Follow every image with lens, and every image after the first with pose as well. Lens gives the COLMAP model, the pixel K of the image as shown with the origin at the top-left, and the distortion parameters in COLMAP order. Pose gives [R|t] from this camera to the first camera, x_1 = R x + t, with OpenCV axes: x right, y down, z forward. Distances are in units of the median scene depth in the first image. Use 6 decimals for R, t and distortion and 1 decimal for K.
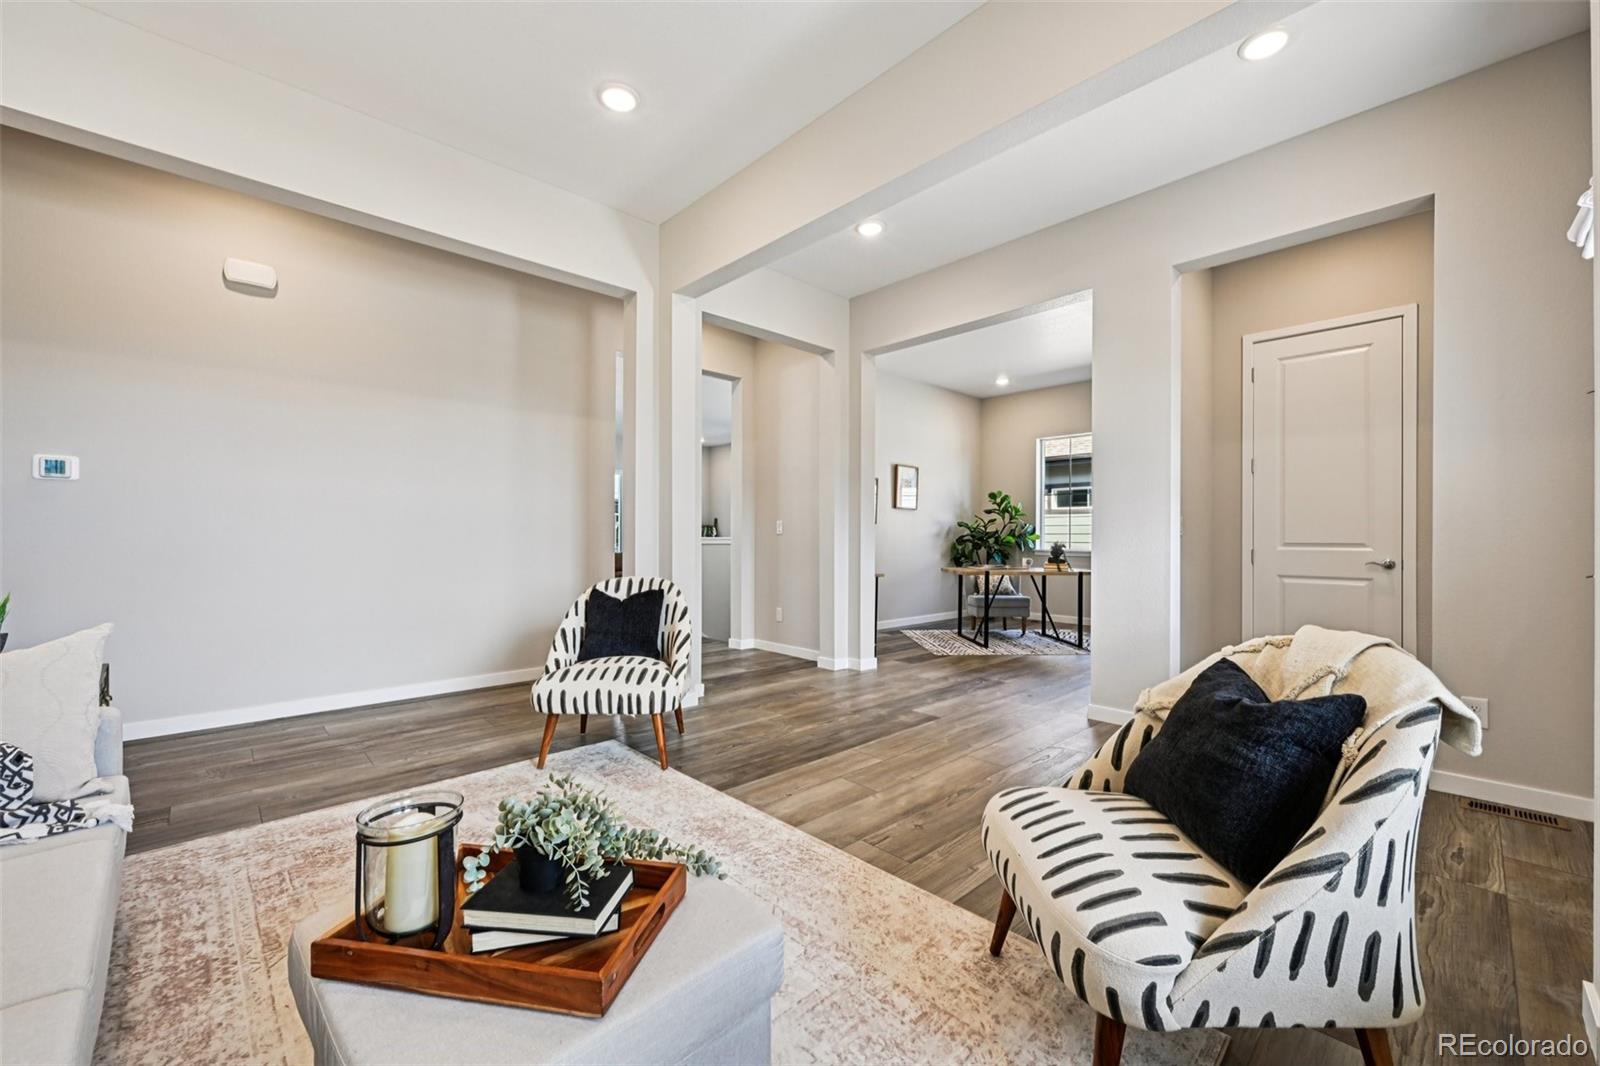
lens RADIAL K [[638.9, 0, 806.1], [0, 638.9, 533.2], [0, 0, 1]] dist [-0.000475, 0.000054]
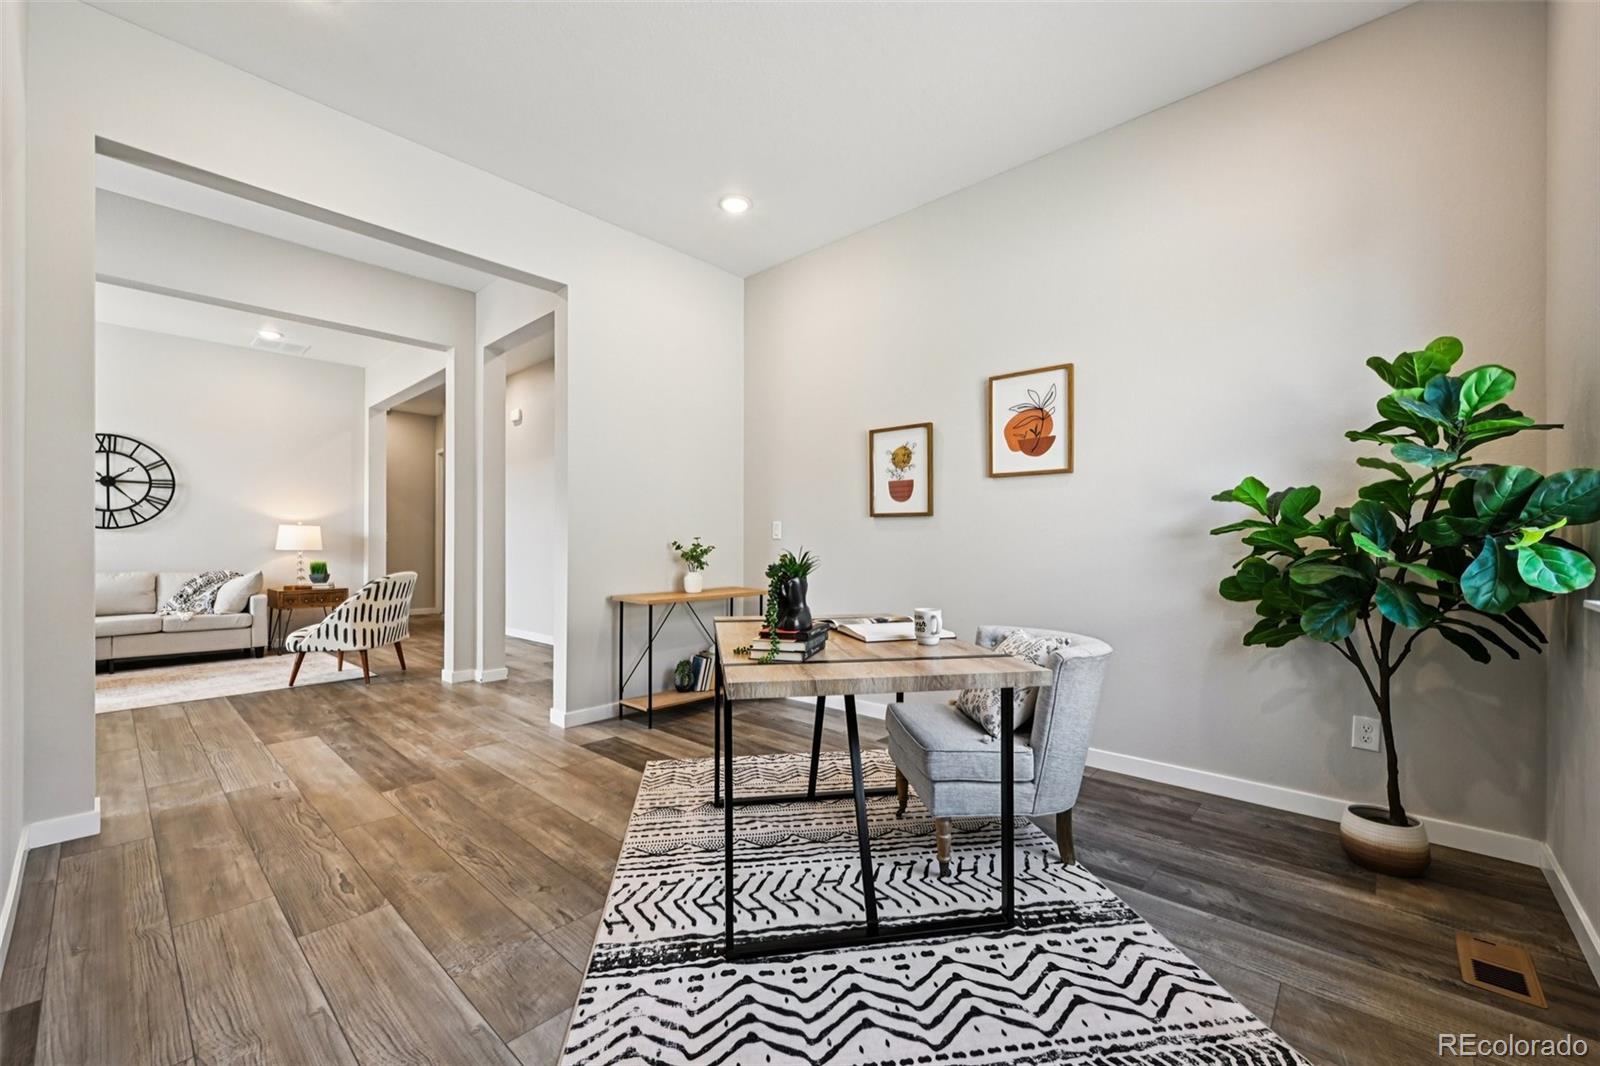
lens RADIAL K [[637.3, 0, 807.8], [0, 637.3, 544.6], [0, 0, 1]] dist [-0.000573, -0.000287]
pose [[0.072956, -0.007163, -0.997309, 0.844242], [0.005576, 0.999962, -0.006774, 0.015006], [0.997320, -0.005067, 0.072993, 1.239166]]
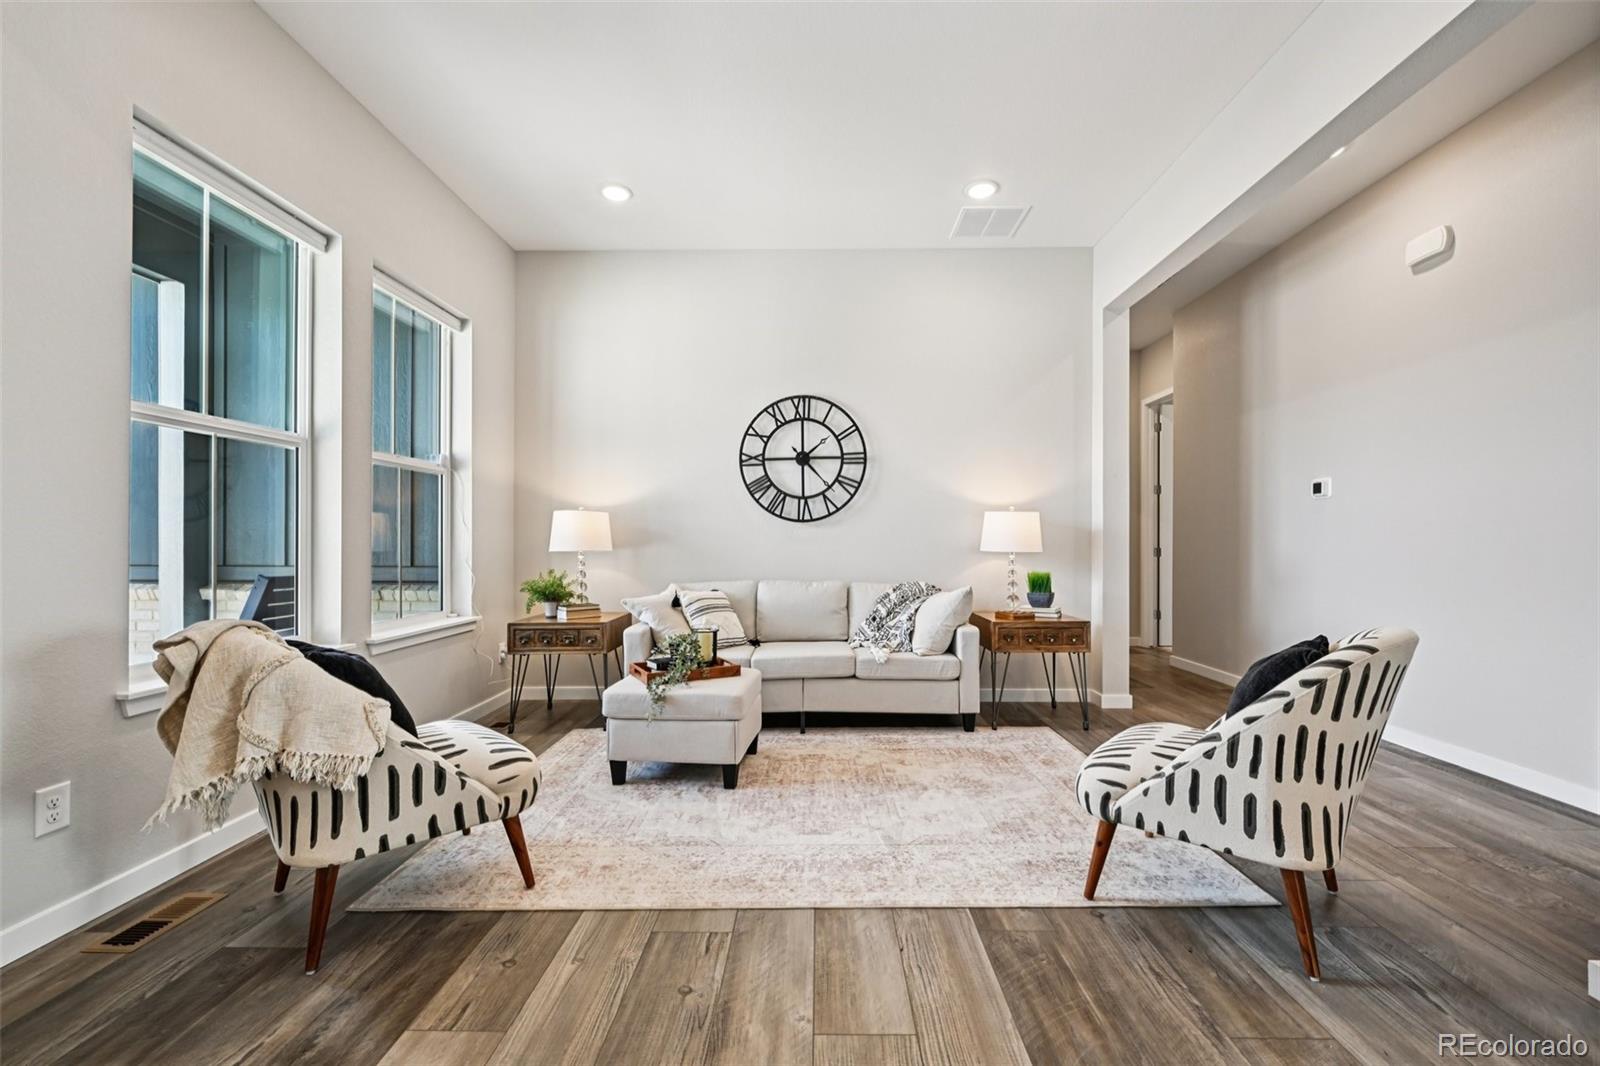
lens RADIAL K [[655.4, 0, 810.2], [0, 655.4, 542.0], [0, 0, 1]] dist [-0.000546, 0.000520]
pose [[-0.700116, -0.005810, -0.714006, 0.258307], [0.000218, 0.999965, -0.008350, 0.006303], [0.714030, -0.006002, -0.700090, 0.714401]]
